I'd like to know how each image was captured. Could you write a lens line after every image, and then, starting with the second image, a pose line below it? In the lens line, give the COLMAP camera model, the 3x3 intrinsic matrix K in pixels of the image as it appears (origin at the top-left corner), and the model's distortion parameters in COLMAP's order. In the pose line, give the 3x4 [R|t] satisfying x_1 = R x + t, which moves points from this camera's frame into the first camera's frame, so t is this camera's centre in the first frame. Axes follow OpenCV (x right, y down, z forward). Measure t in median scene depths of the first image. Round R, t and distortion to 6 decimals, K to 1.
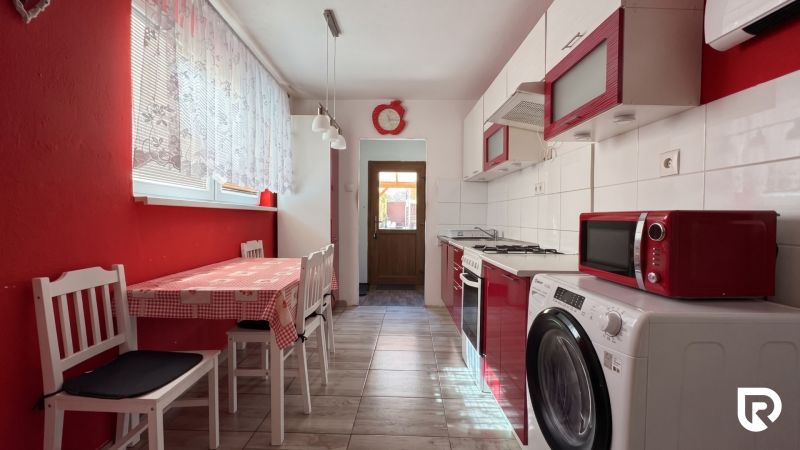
lens RADIAL K [[324.0, 0, 400.0], [0, 324.0, 225.0], [0, 0, 1]] dist [0.000707, -0.000048]
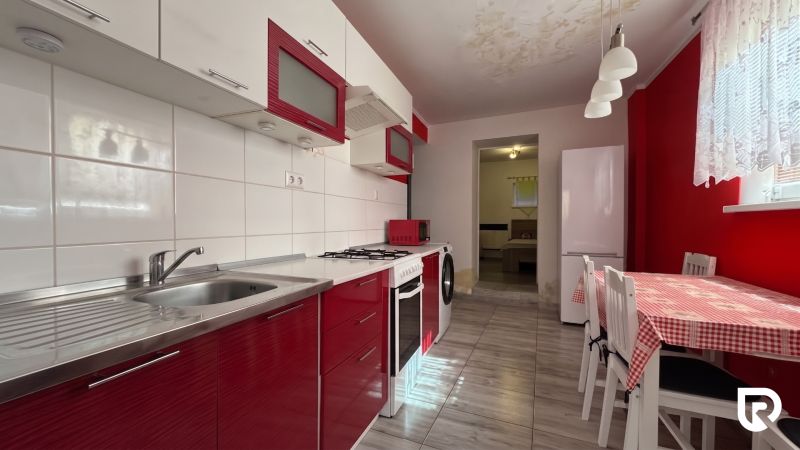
lens RADIAL K [[324.0, 0, 400.0], [0, 324.0, 225.0], [0, 0, 1]] dist [0.000707, -0.000048]
pose [[-0.937632, -0.013380, 0.347371, -0.064283], [-0.000033, 0.999262, 0.038400, -0.053372], [-0.347628, 0.035994, -0.936941, 2.021636]]
